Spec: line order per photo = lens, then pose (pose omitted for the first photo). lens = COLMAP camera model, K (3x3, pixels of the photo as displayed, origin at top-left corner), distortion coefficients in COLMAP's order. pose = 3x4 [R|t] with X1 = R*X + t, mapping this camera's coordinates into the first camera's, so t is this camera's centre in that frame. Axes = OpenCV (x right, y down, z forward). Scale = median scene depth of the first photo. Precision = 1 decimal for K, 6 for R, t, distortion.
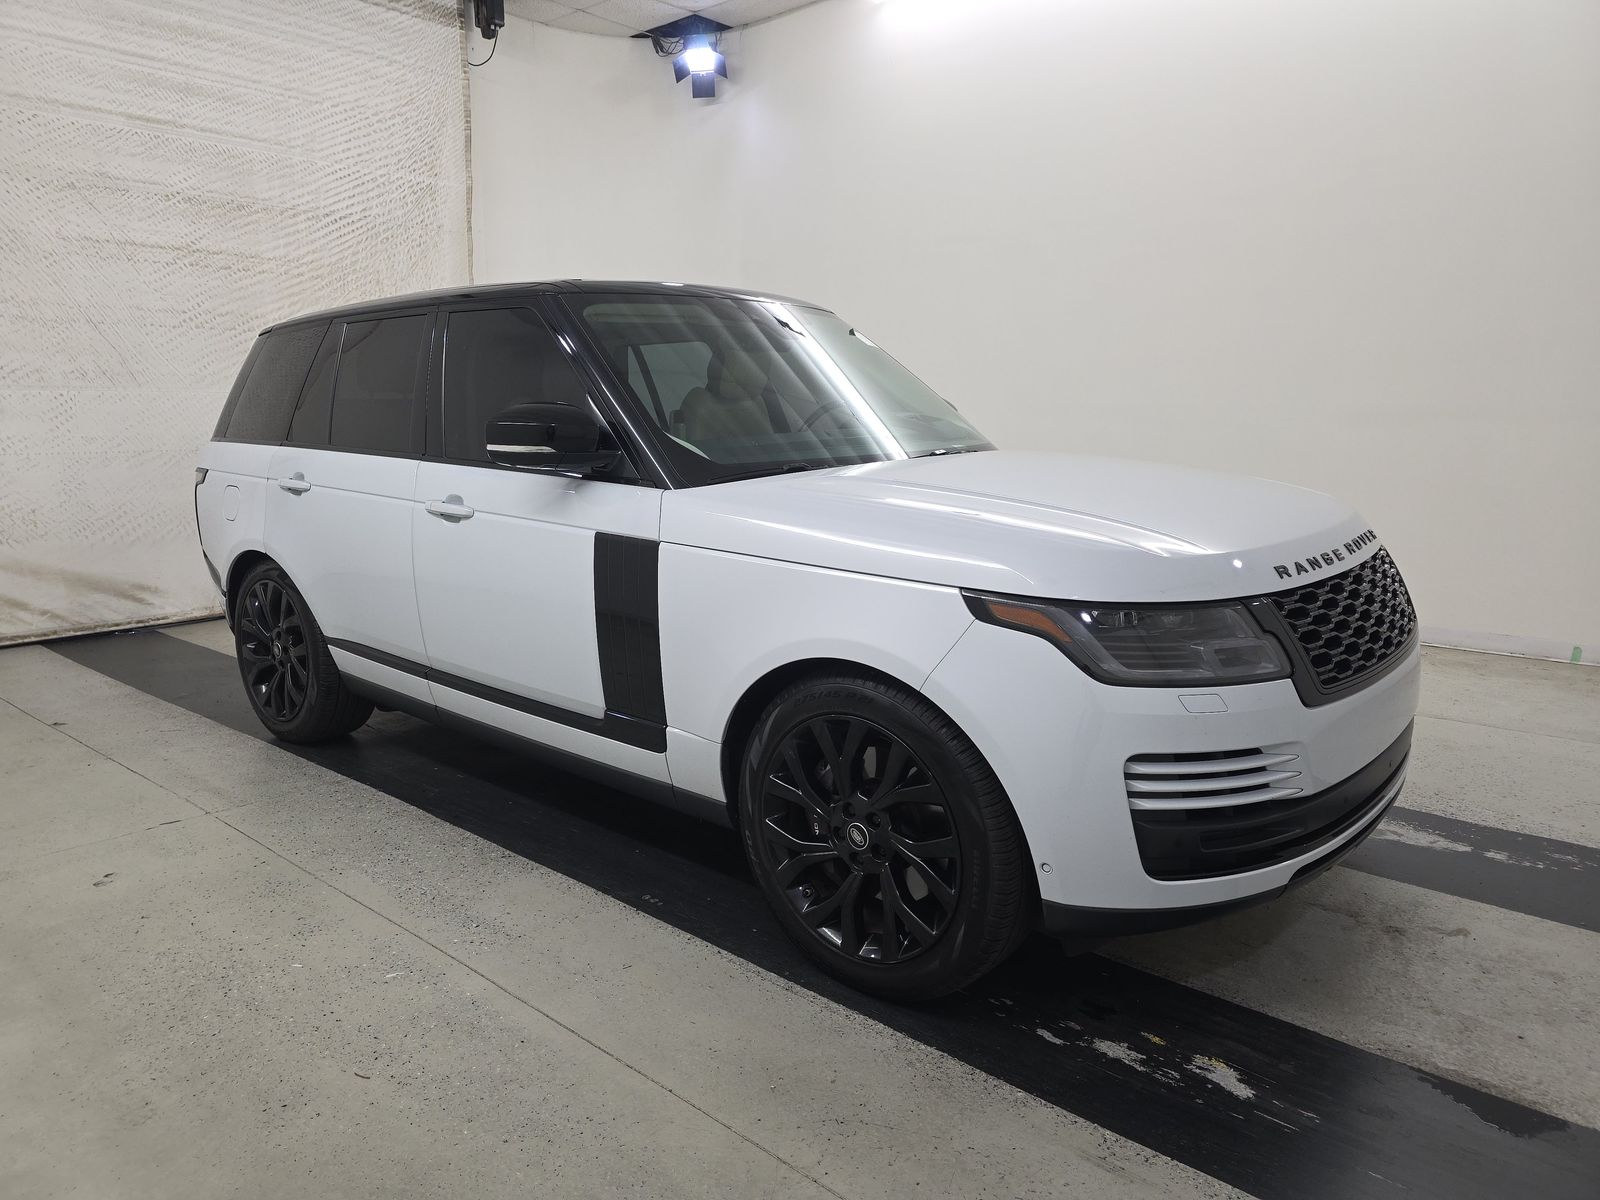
lens RADIAL K [[1077.2, 0, 792.9], [0, 1077.2, 604.4], [0, 0, 1]] dist [0.034801, -0.028326]
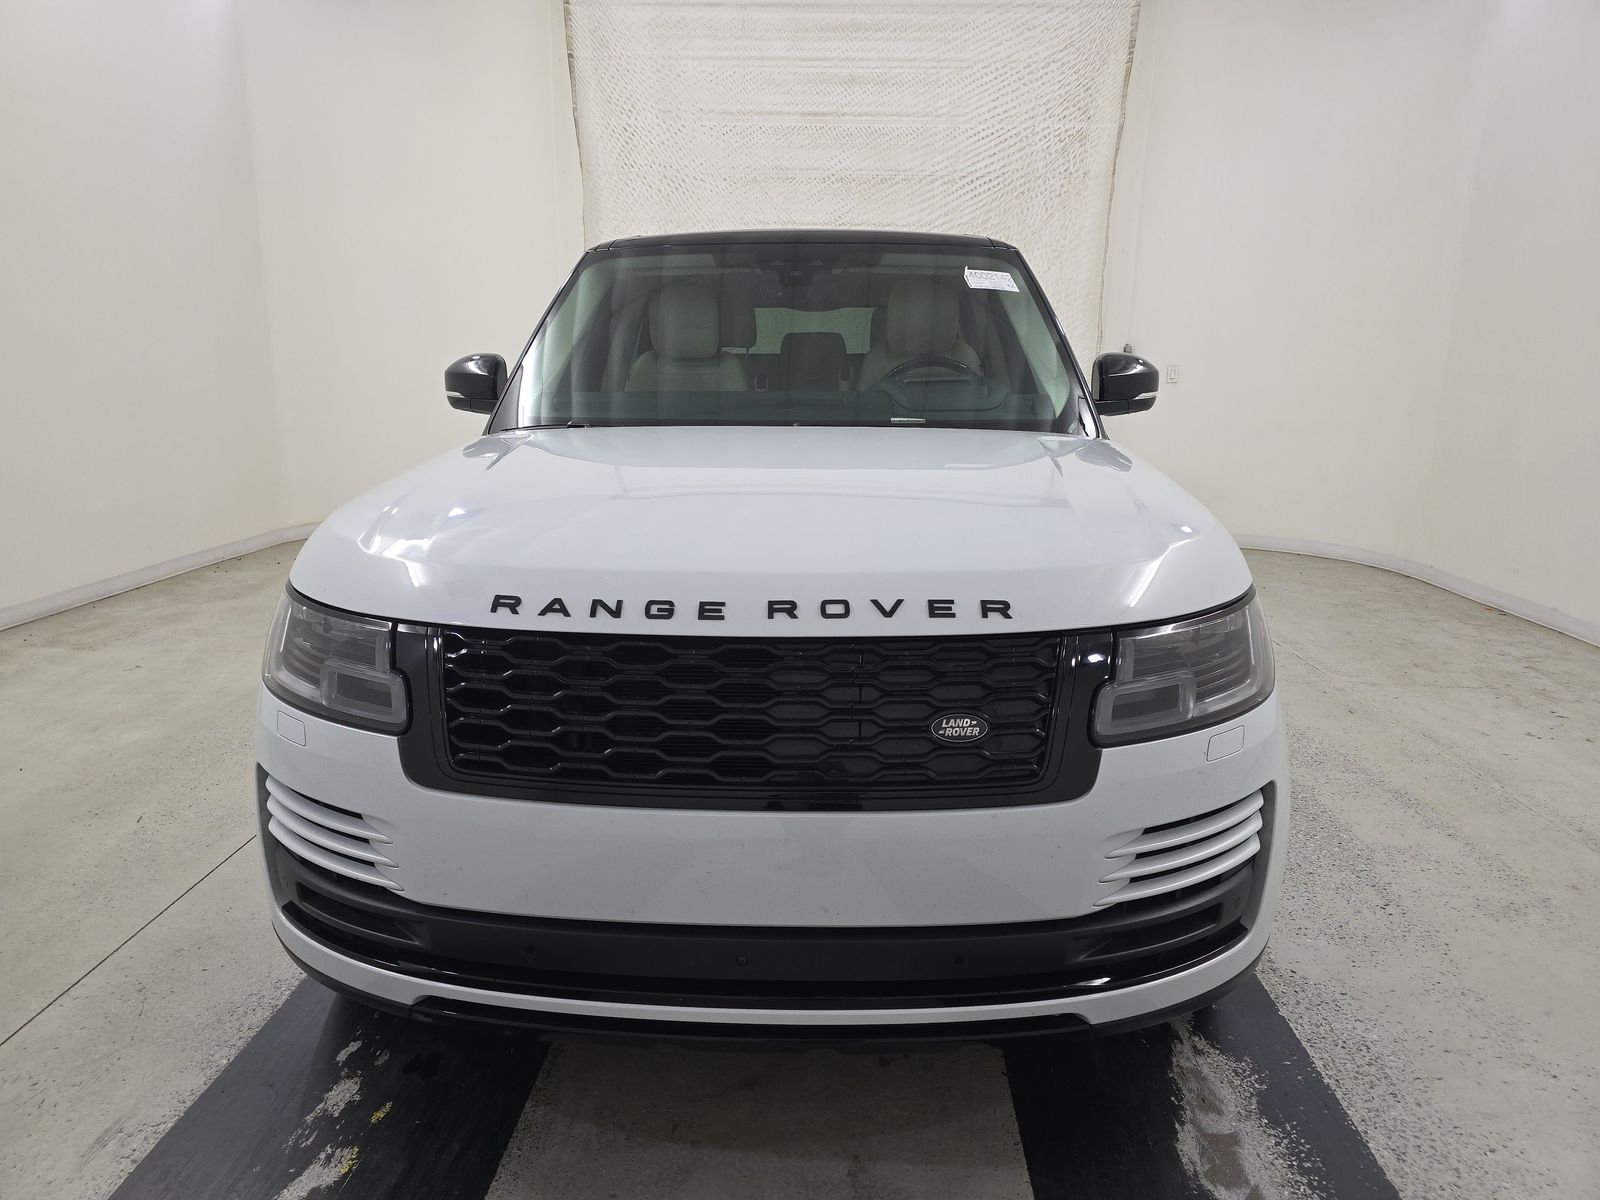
lens RADIAL K [[1077.2, 0, 787.6], [0, 1077.2, 620.2], [0, 0, 1]] dist [0.034801, -0.028326]
pose [[0.611393, 0.199620, -0.765735, 0.371246], [-0.159121, 0.978907, 0.128143, -0.046840], [0.775164, 0.043499, 0.630261, 0.232749]]
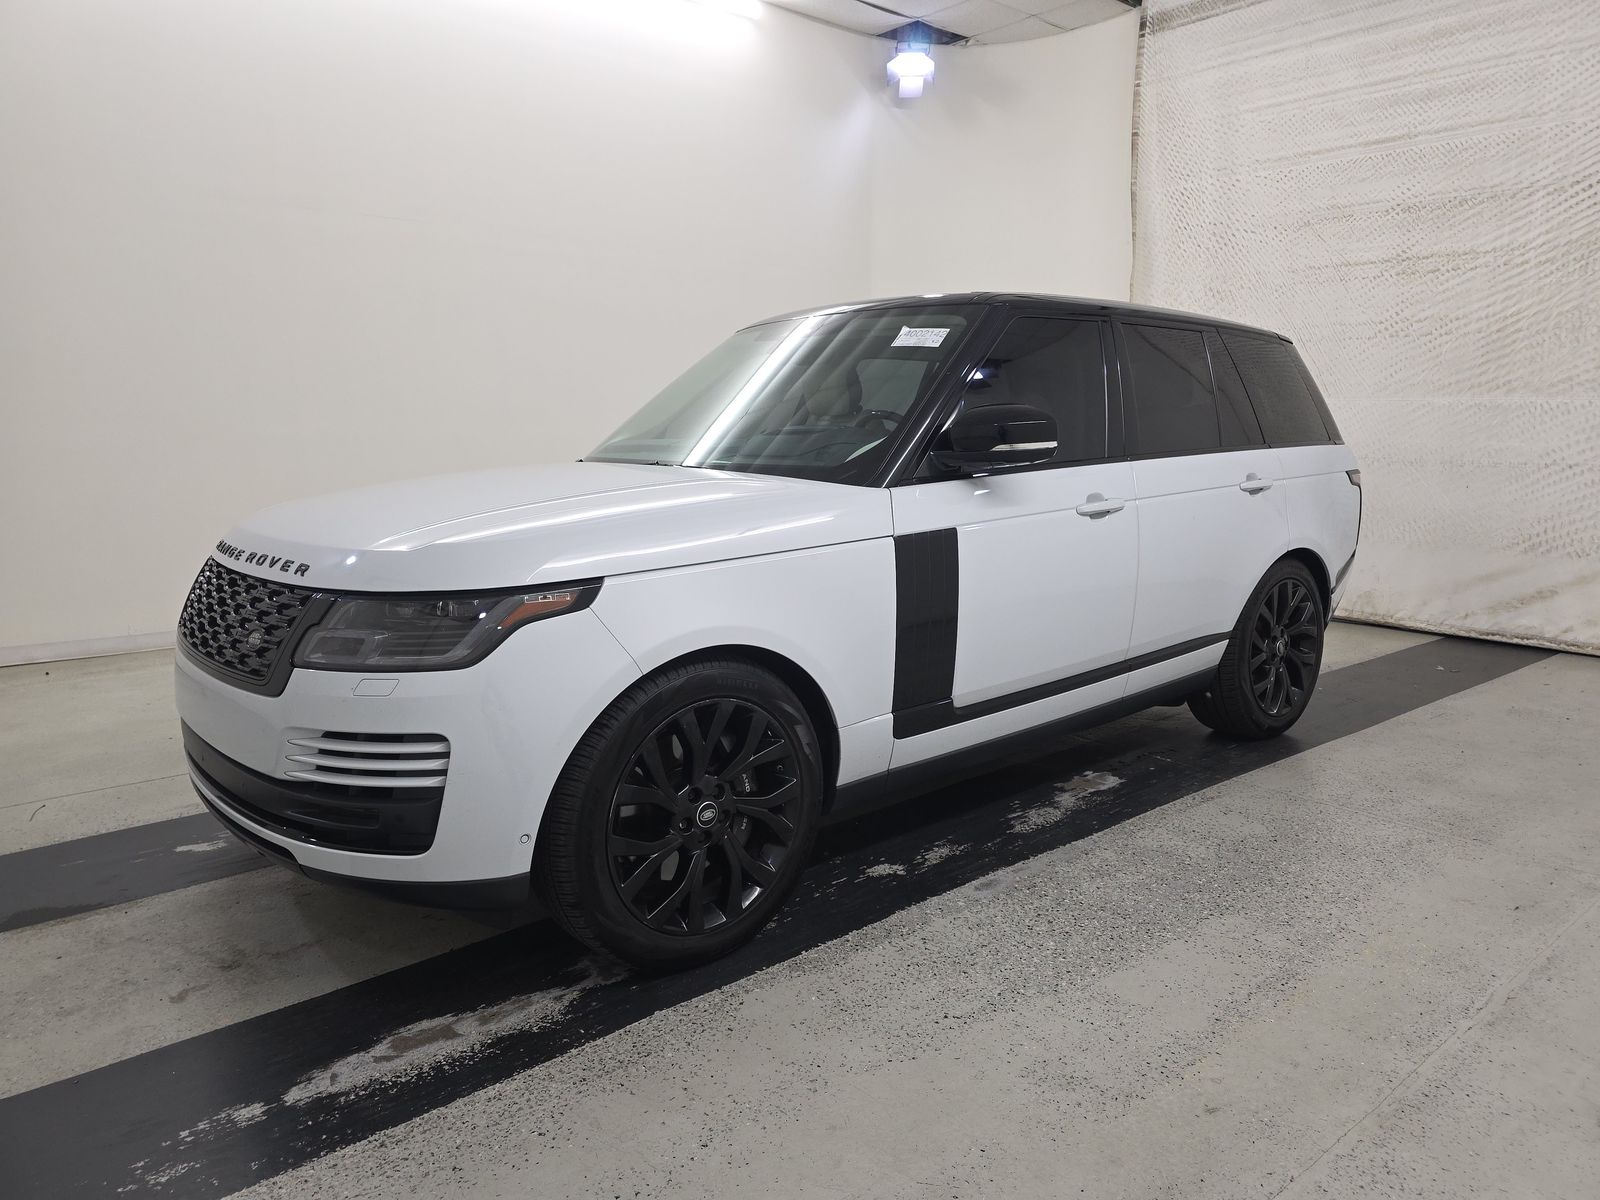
lens RADIAL K [[1077.2, 0, 792.0], [0, 1077.2, 602.0], [0, 0, 1]] dist [0.034801, -0.028326]
pose [[-0.161812, 0.171573, -0.971792, 0.541619], [-0.178286, 0.963482, 0.199792, -0.115891], [0.970583, 0.205585, -0.125314, 0.615435]]
